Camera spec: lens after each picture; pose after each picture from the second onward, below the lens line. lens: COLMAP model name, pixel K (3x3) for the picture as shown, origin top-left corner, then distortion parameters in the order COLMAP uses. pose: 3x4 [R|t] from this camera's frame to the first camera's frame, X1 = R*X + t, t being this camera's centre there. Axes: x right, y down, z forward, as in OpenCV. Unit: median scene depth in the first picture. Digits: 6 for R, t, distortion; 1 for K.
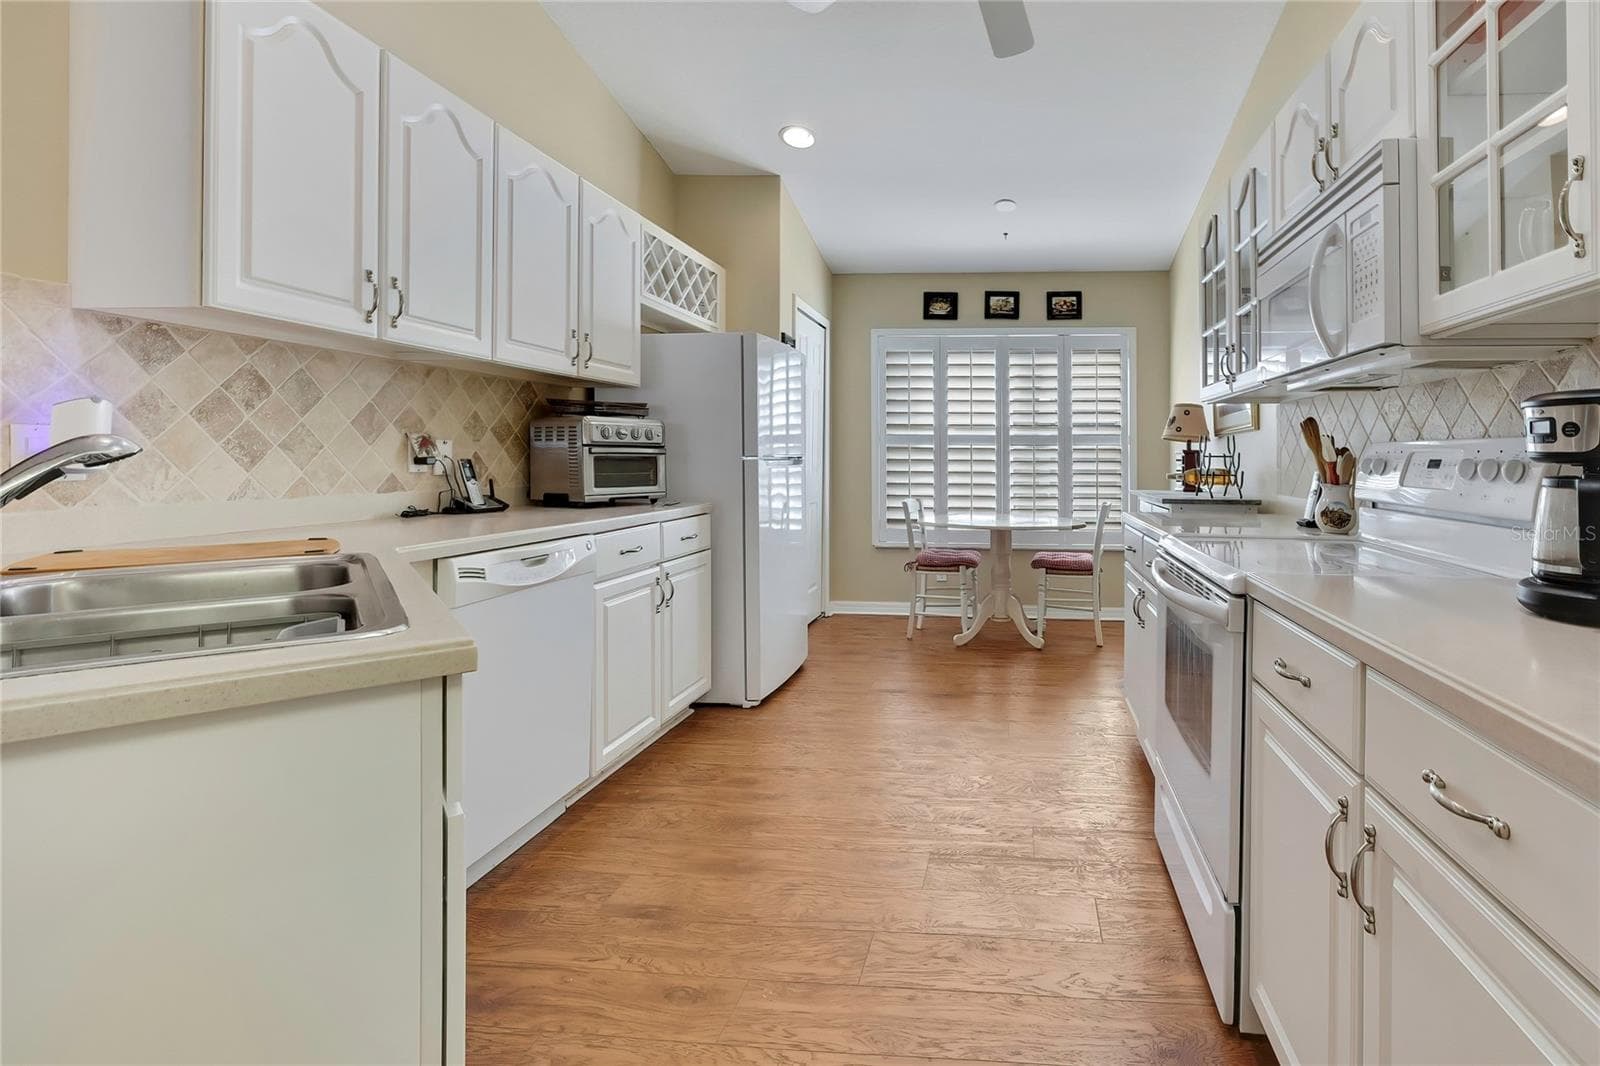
lens RADIAL K [[769.7, 0, 953.5], [0, 769.7, 461.1], [0, 0, 1]] dist [0.012247, -0.001004]
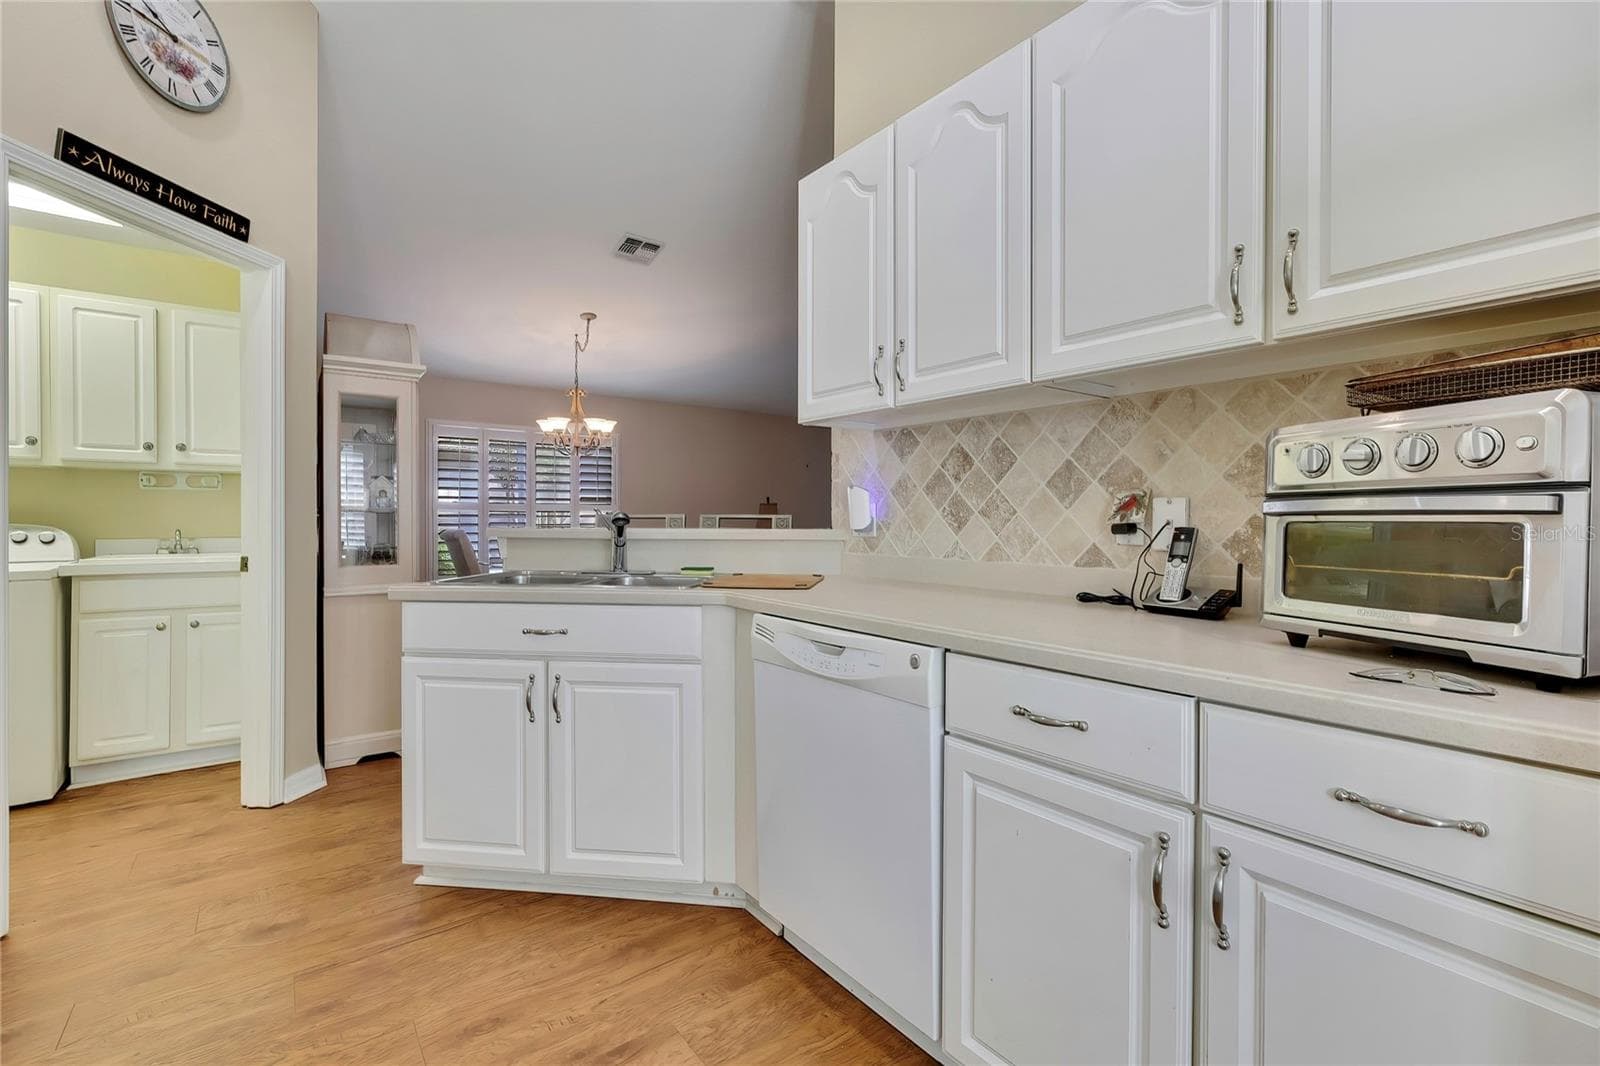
lens RADIAL K [[726.7, 0, 812.7], [0, 726.7, 525.3], [0, 0, 1]] dist [0.027779, 0.000527]
pose [[-0.742885, -0.006585, -0.669387, -0.010148], [-0.013708, 0.999892, 0.005377, -0.002886], [0.669279, 0.013171, -0.742895, 1.155064]]
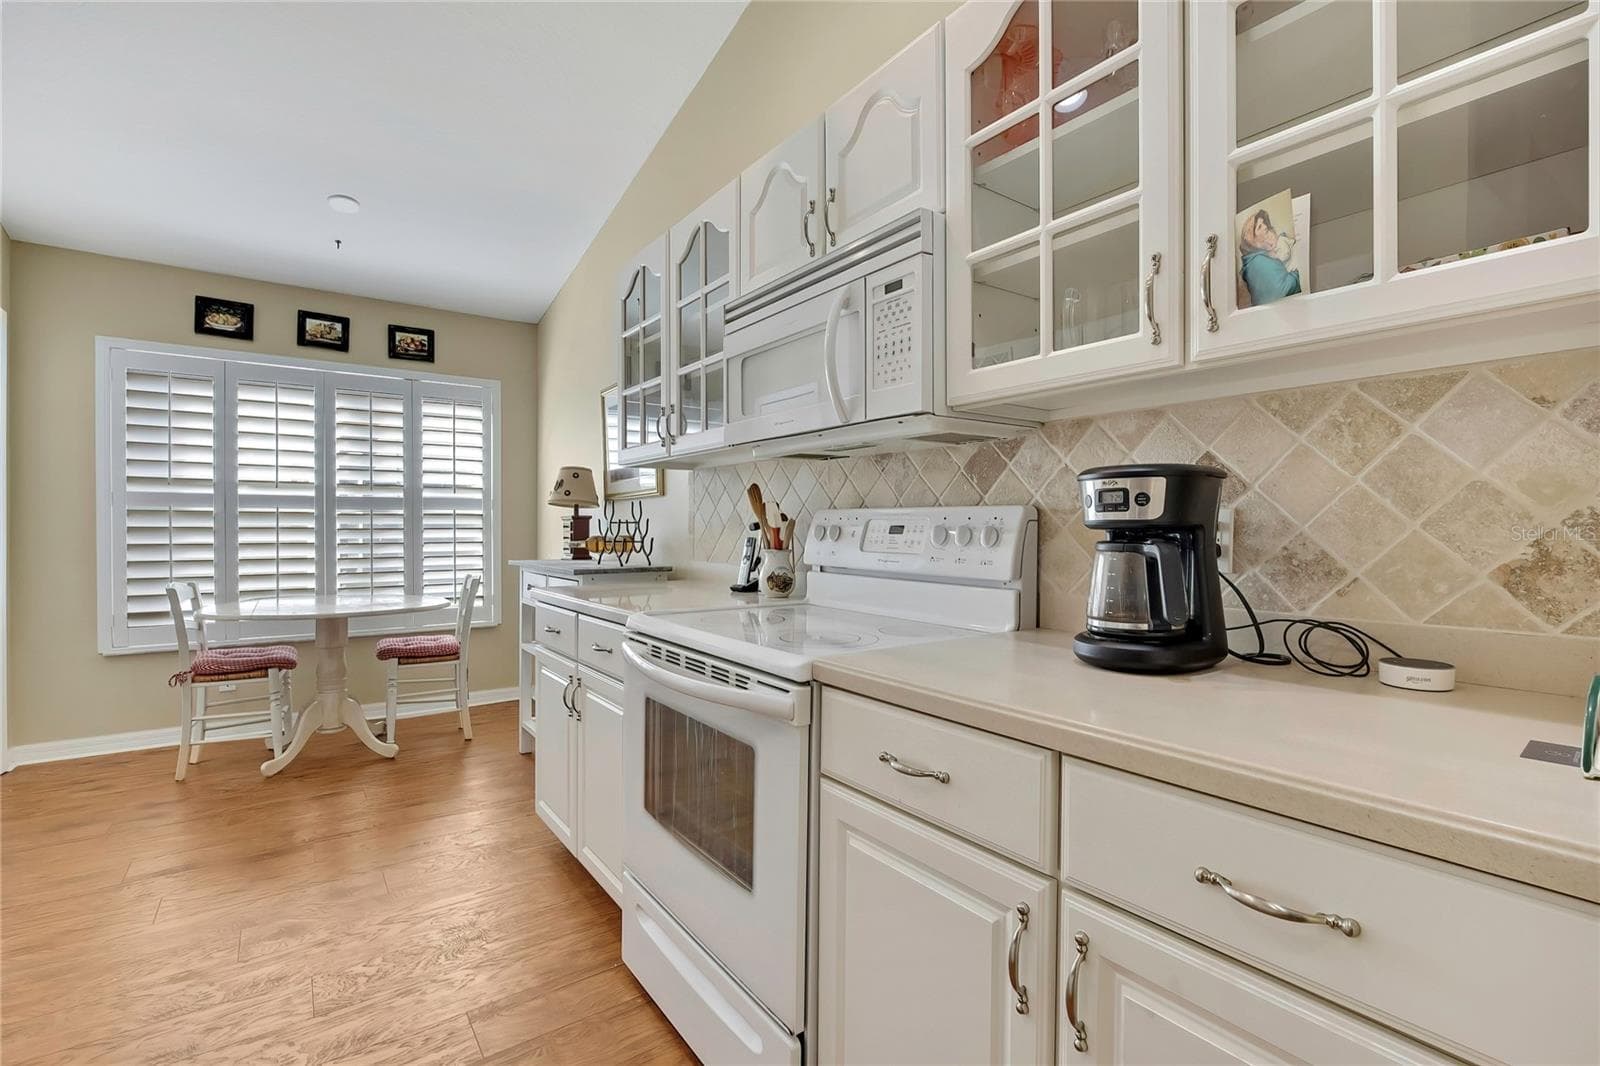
lens RADIAL K [[715.3, 0, 787.4], [0, 715.3, 524.6], [0, 0, 1]] dist [-0.010091, -0.001113]
pose [[0.753258, -0.001504, 0.657724, -0.106452], [0.003345, 0.999993, -0.001545, -0.002105], [-0.657717, 0.003364, 0.753258, 0.241597]]
